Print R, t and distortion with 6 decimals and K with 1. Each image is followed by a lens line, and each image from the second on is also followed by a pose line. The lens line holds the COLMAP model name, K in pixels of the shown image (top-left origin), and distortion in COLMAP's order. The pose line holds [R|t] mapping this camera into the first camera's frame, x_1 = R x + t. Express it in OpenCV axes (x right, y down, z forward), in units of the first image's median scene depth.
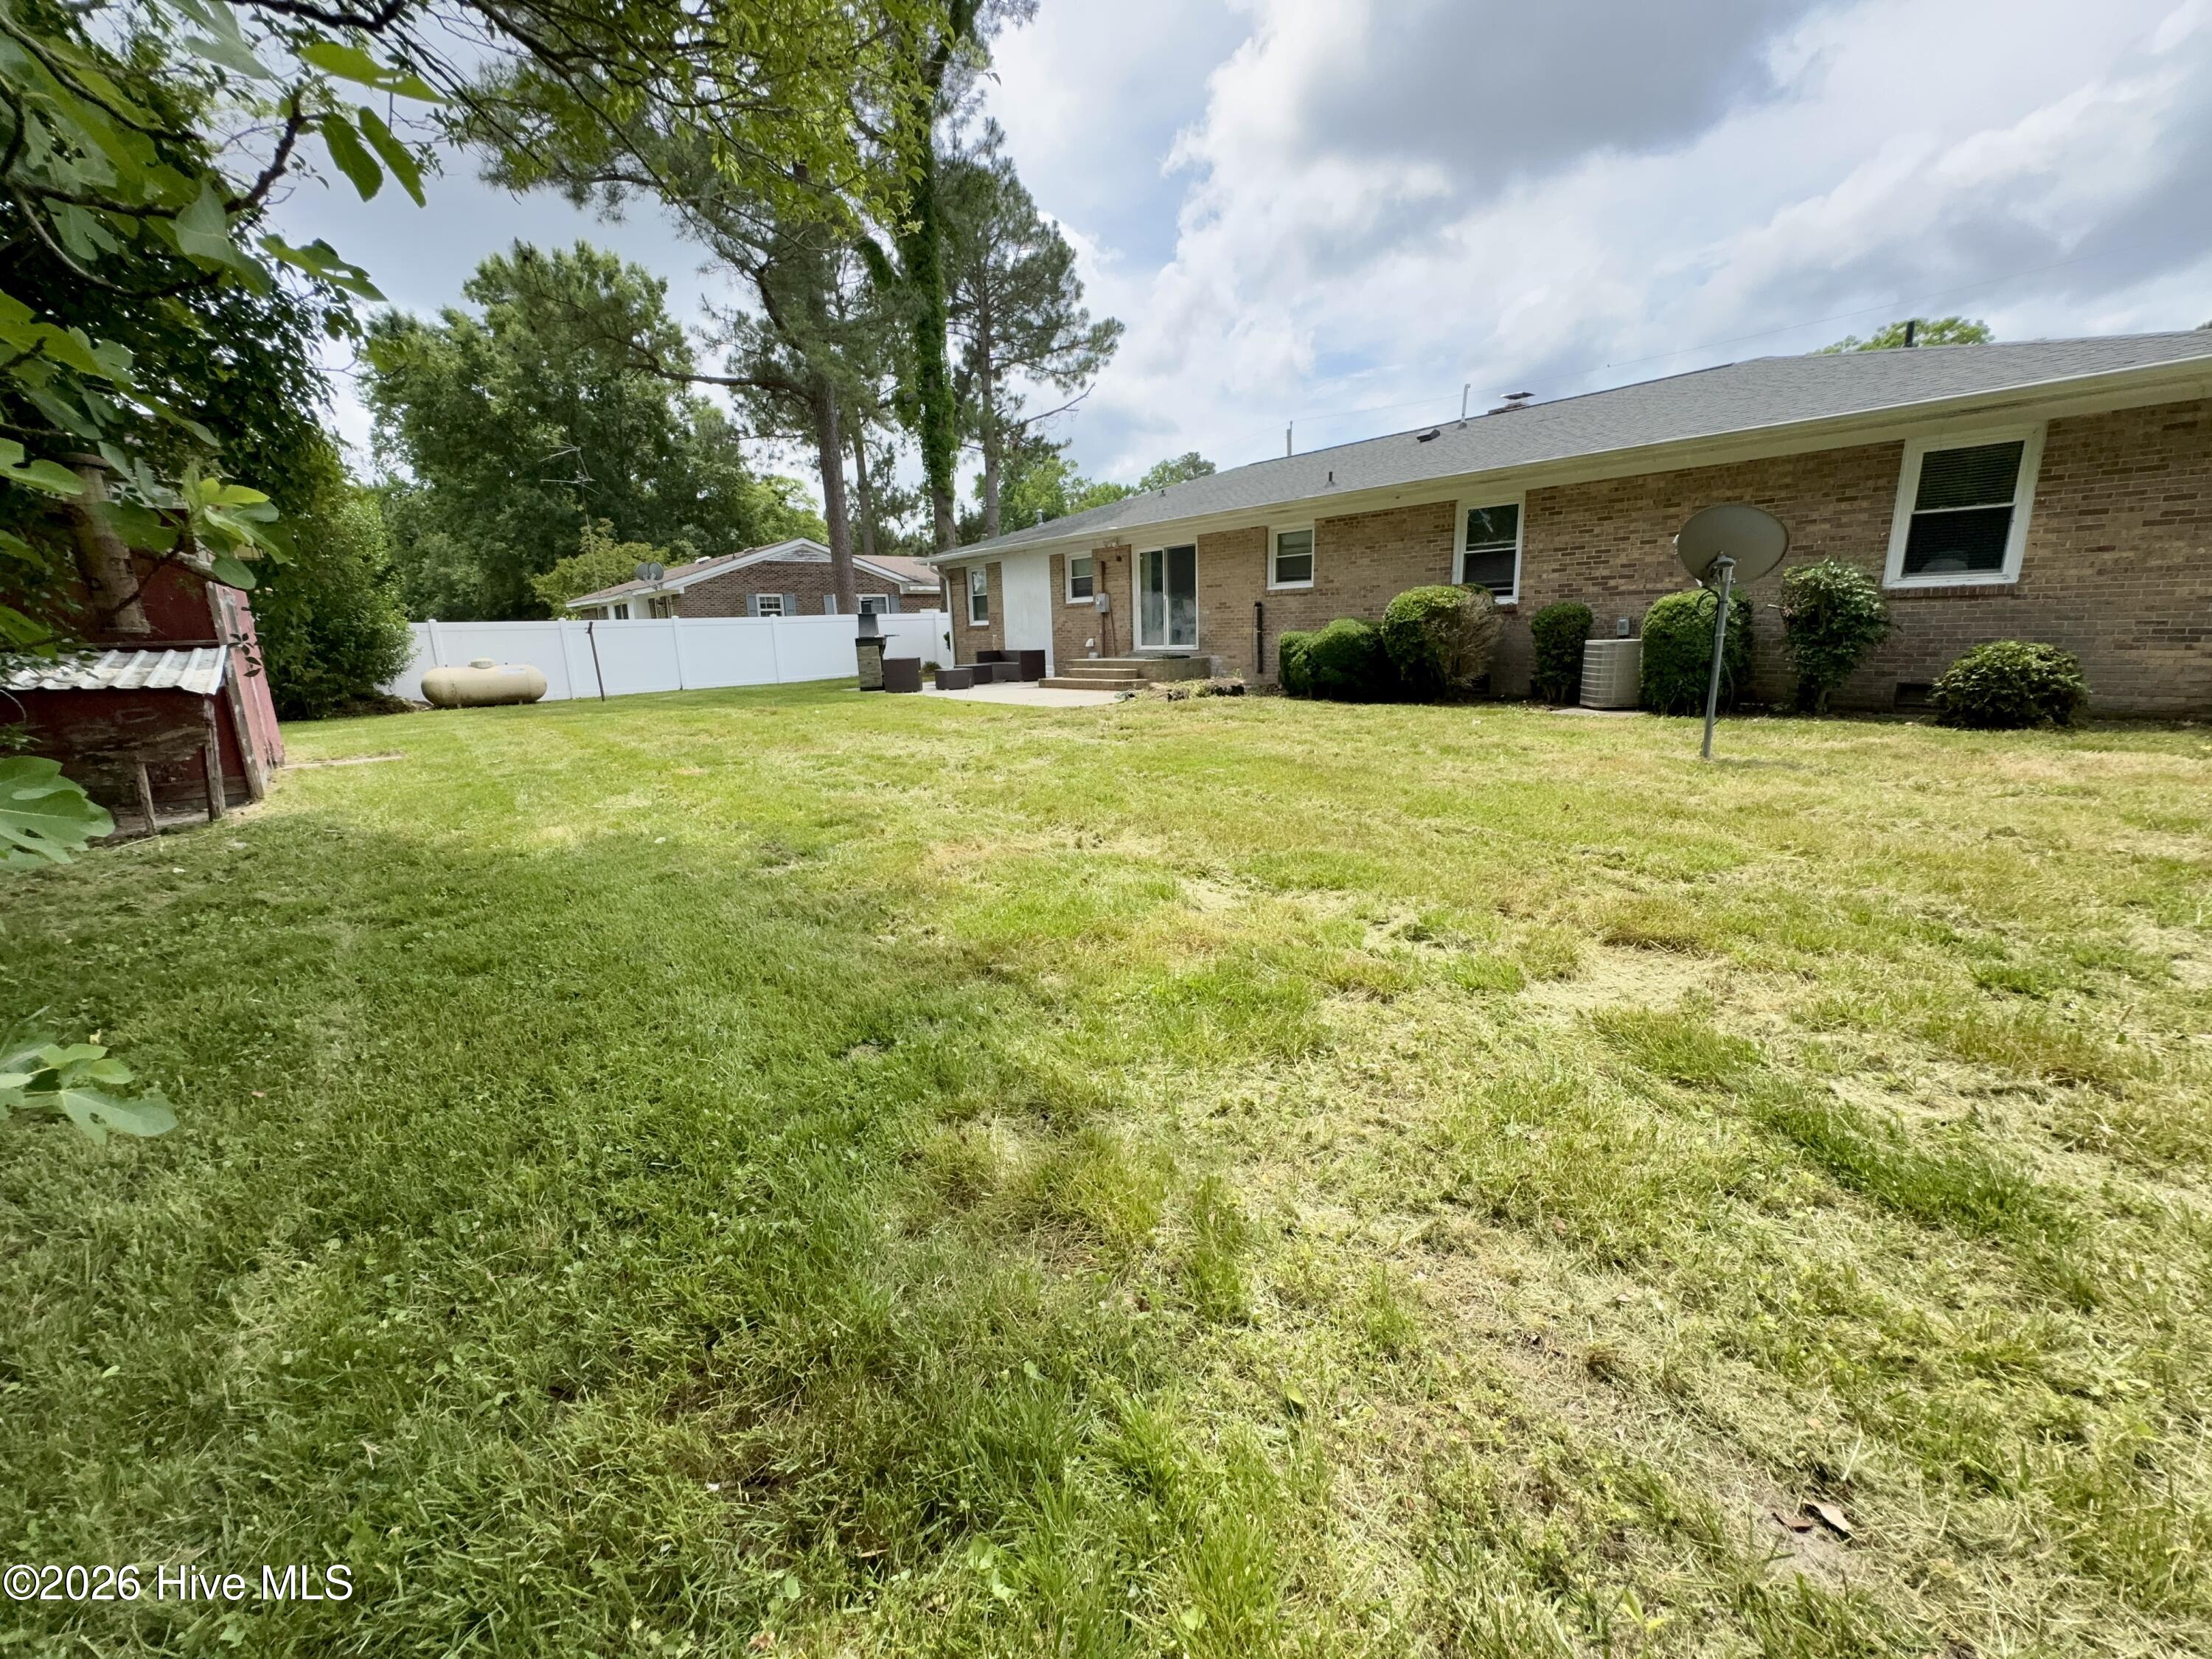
lens RADIAL K [[889.4, 0, 1104.5], [0, 889.4, 826.0], [0, 0, 1]] dist [-0.002549, -0.000096]
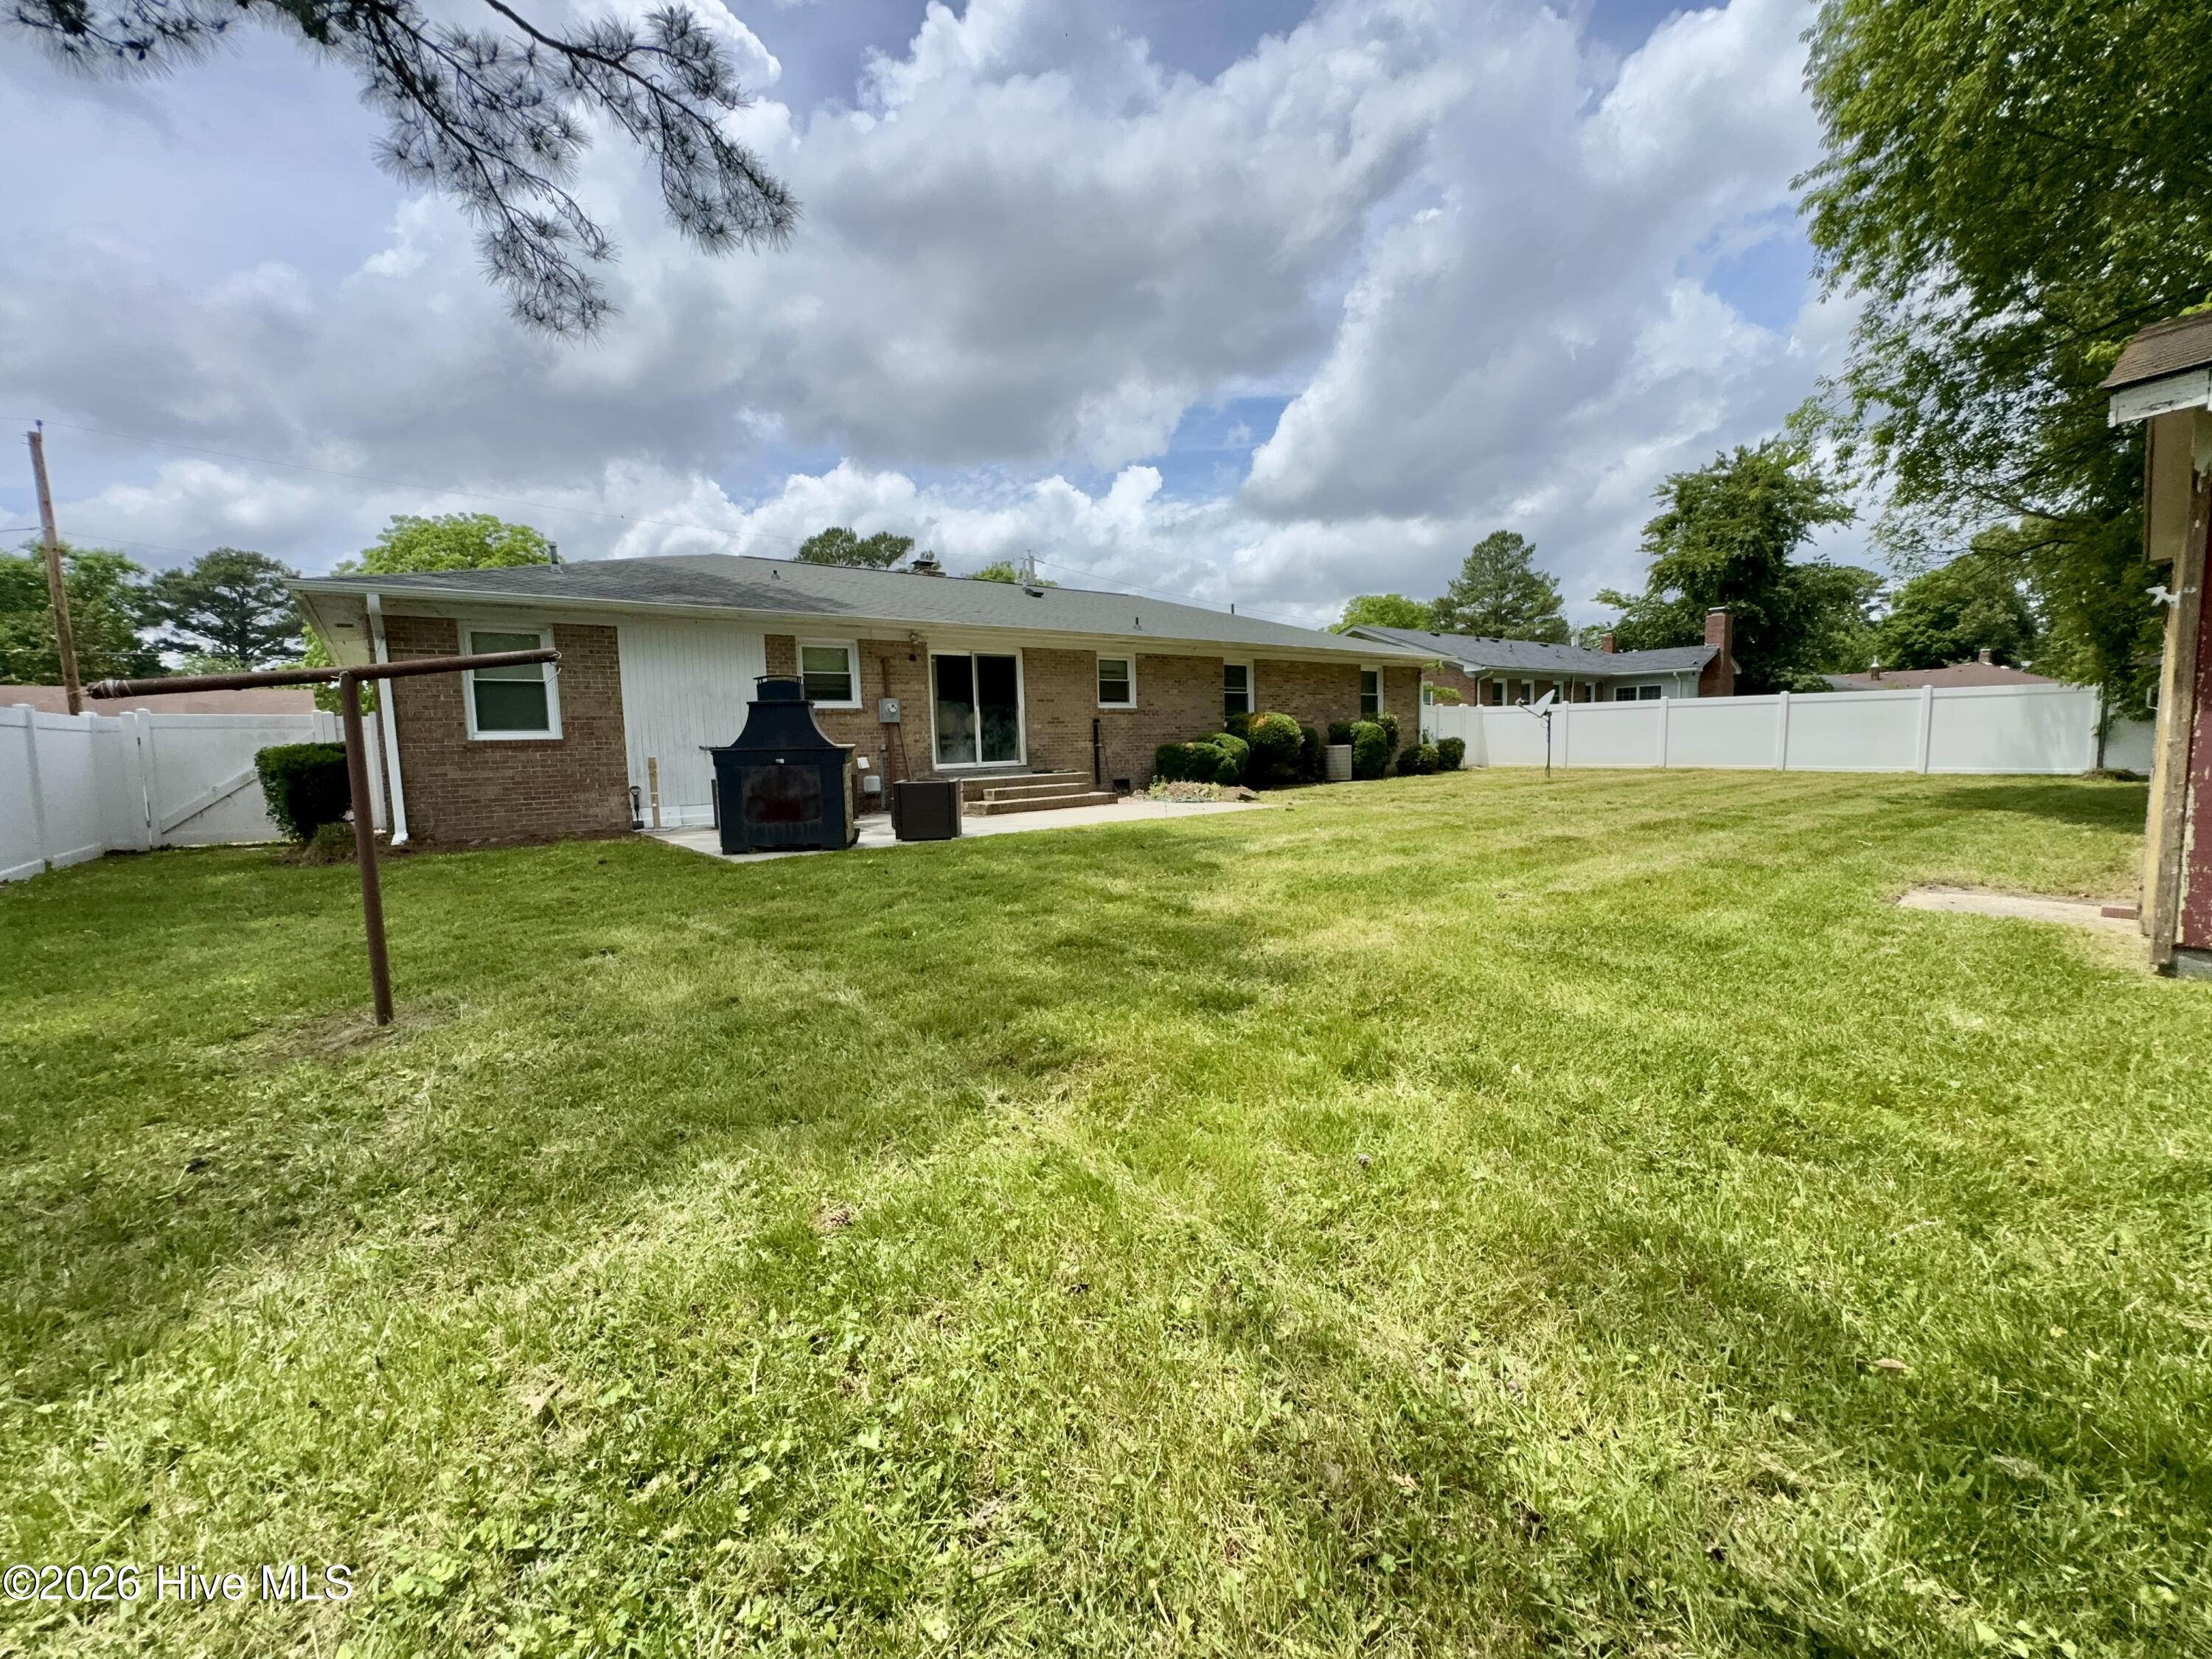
lens RADIAL K [[889.4, 0, 1104.5], [0, 889.4, 826.0], [0, 0, 1]] dist [-0.002549, -0.000096]
pose [[0.049390, -0.068584, 0.996422, -0.900893], [0.239931, 0.969241, 0.054820, -0.180192], [-0.969533, 0.236365, 0.064326, 0.941784]]
